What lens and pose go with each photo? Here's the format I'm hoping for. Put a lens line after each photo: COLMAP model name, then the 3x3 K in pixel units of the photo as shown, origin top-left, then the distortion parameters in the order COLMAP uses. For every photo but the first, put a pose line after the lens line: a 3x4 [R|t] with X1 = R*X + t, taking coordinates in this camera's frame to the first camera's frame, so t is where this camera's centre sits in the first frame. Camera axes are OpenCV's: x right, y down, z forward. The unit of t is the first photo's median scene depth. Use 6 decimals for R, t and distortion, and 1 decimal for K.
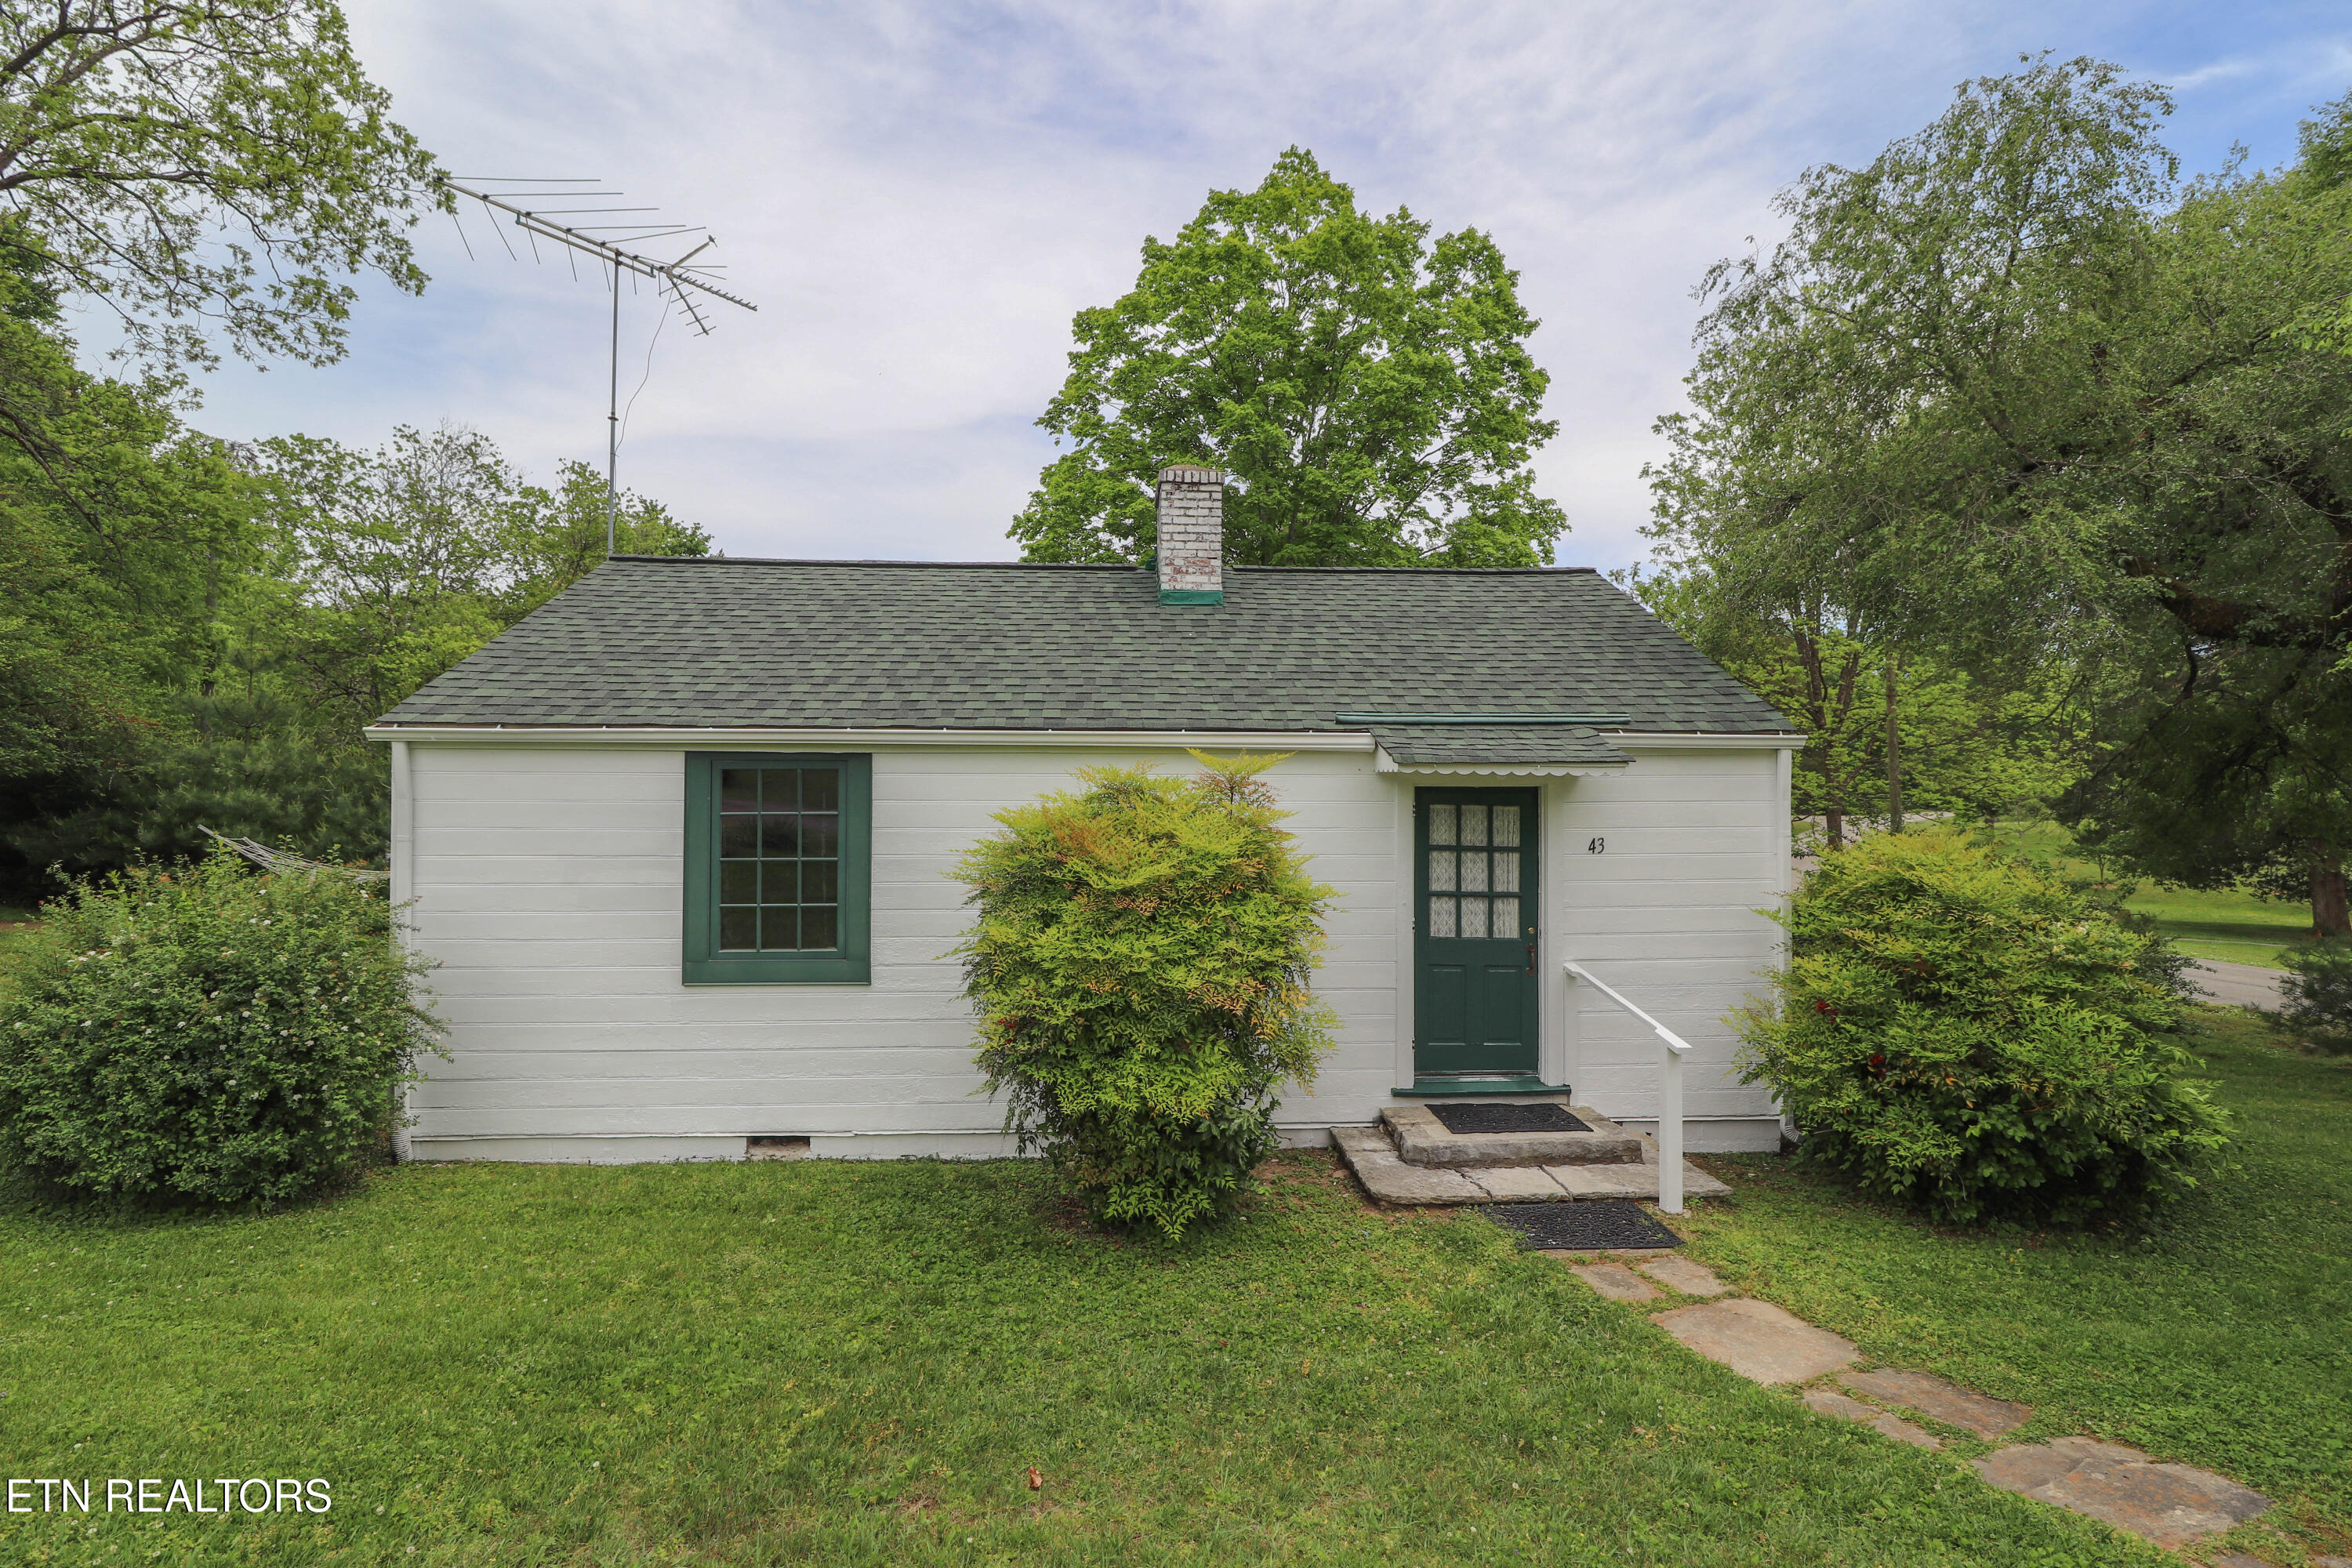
lens RADIAL K [[1085.6, 0, 1172.8], [0, 1085.6, 781.0], [0, 0, 1]] dist [-0.011909, -0.004030]
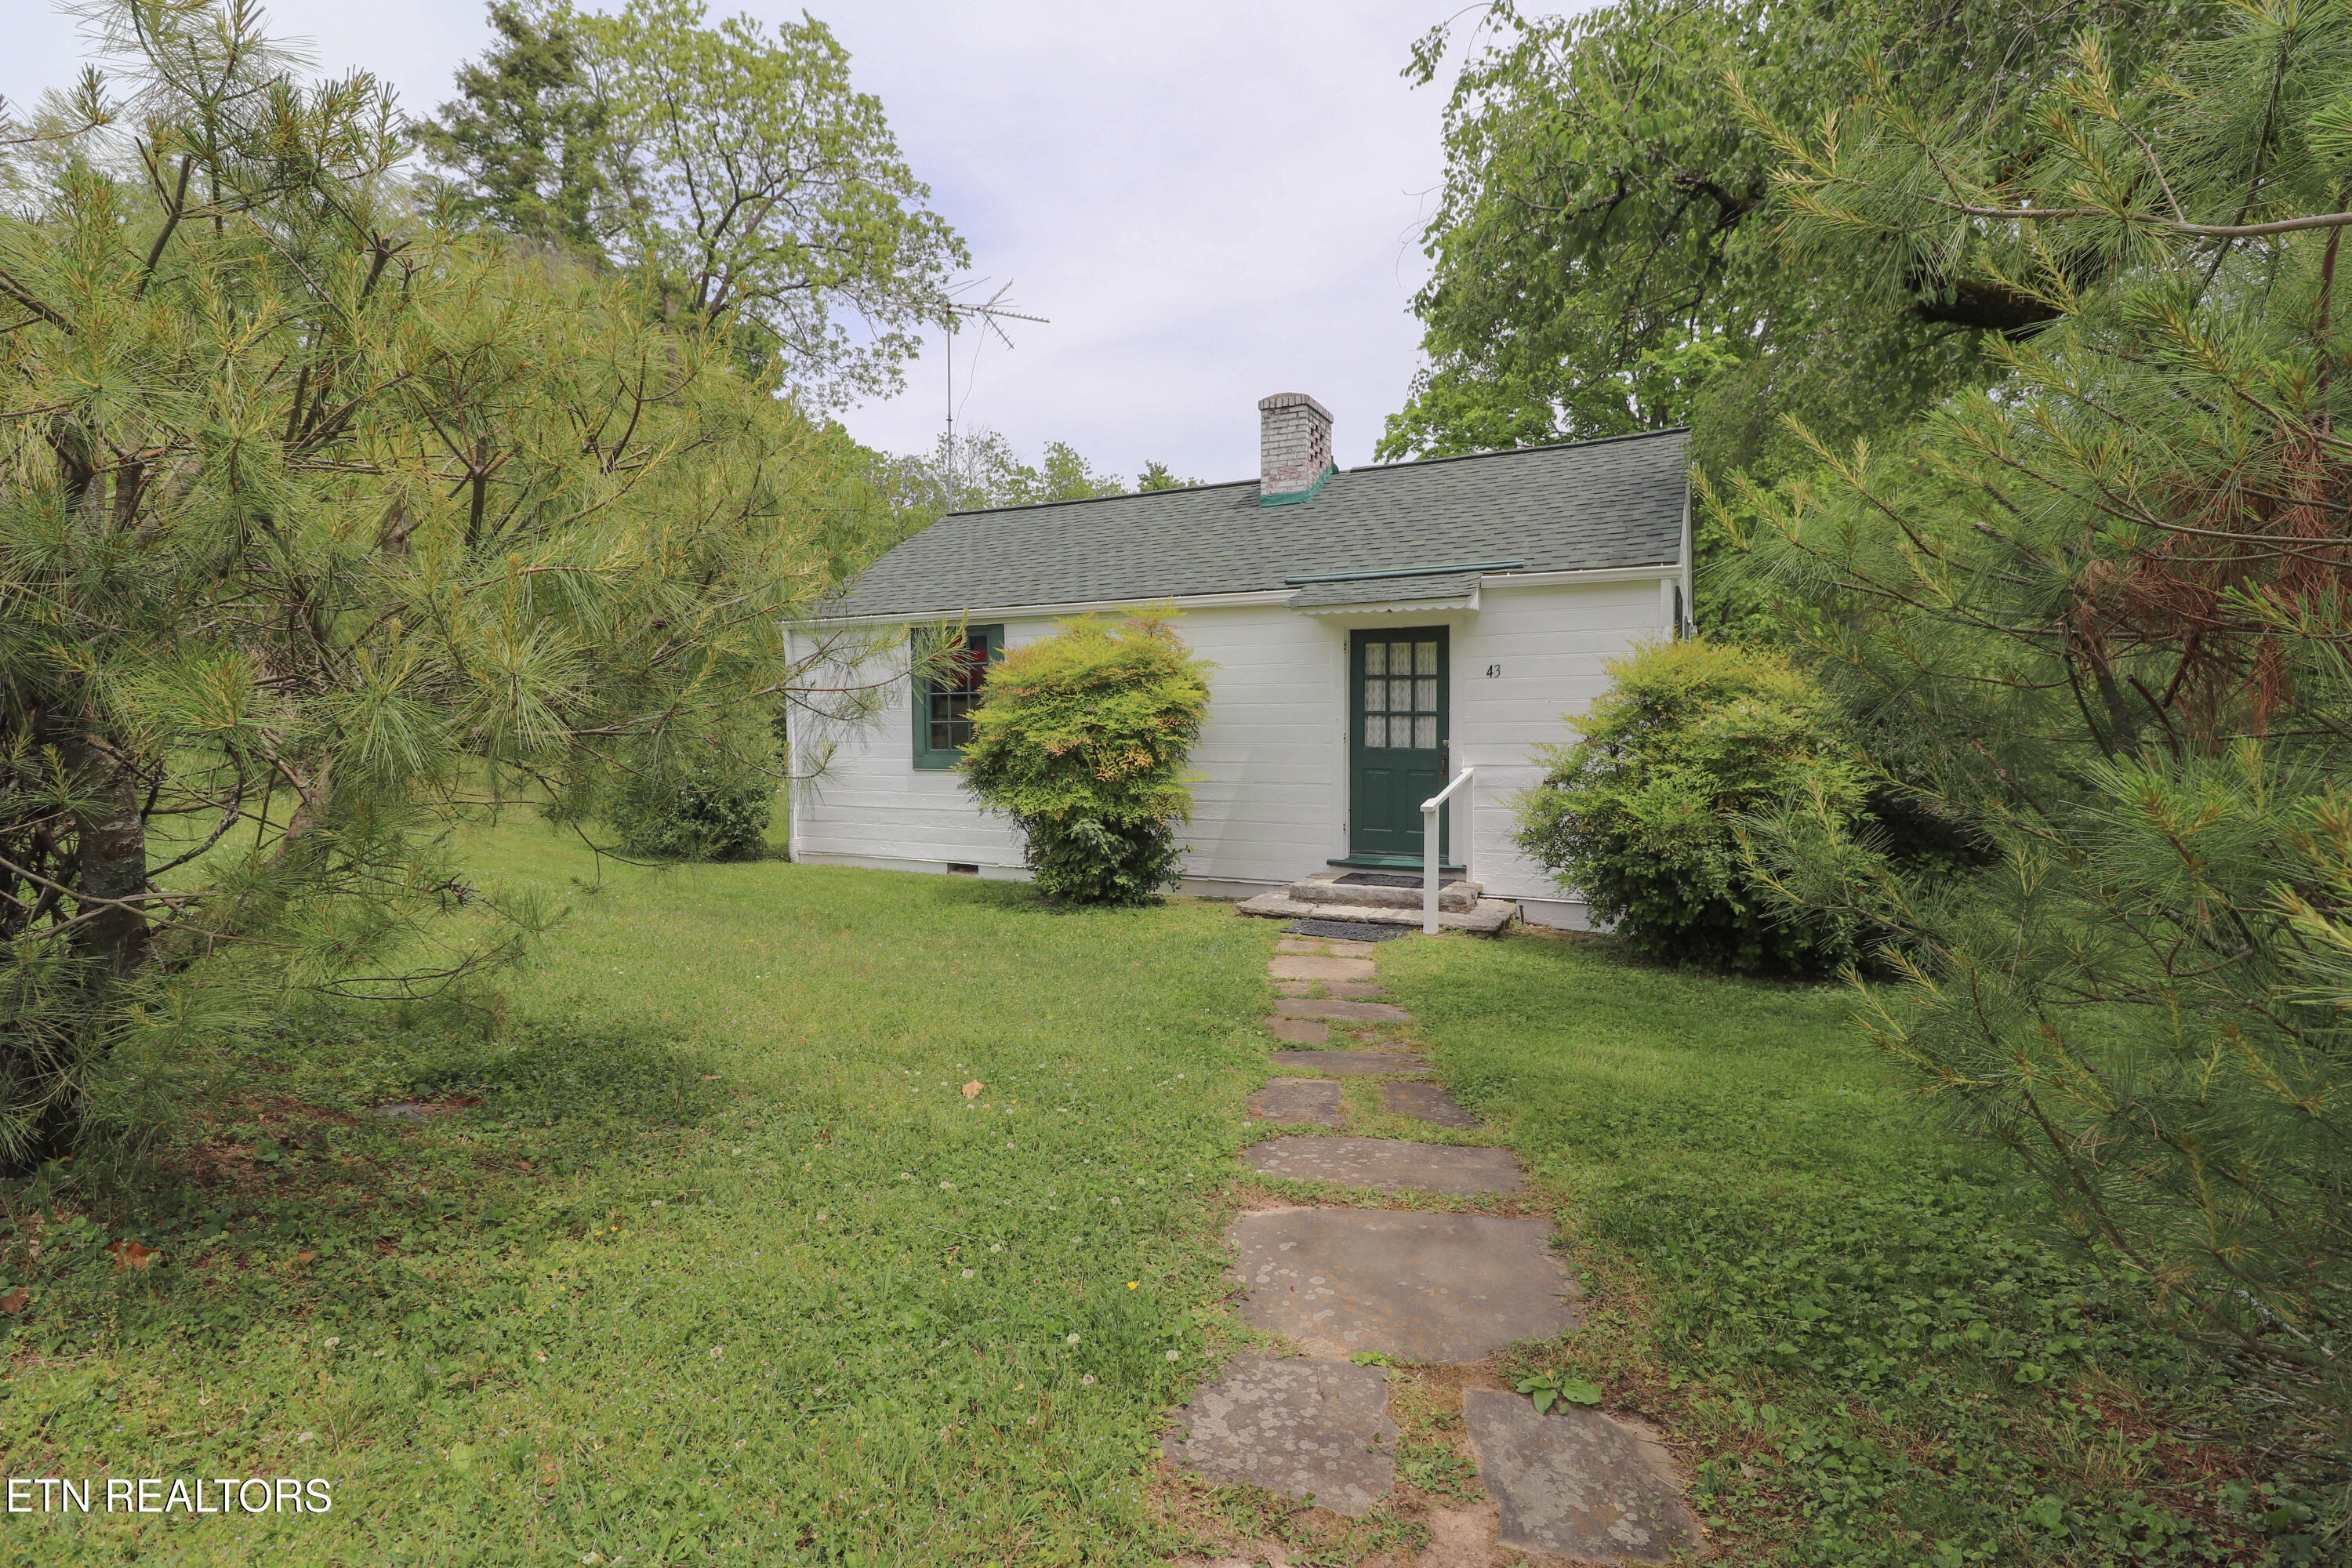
lens RADIAL K [[1085.6, 0, 1185.8], [0, 1085.6, 784.8], [0, 0, 1]] dist [-0.011909, -0.004030]
pose [[0.870367, 0.021891, -0.491917, 0.682414], [0.009091, 0.998126, 0.060505, 0.108505], [0.492320, -0.057134, 0.868537, -0.224285]]
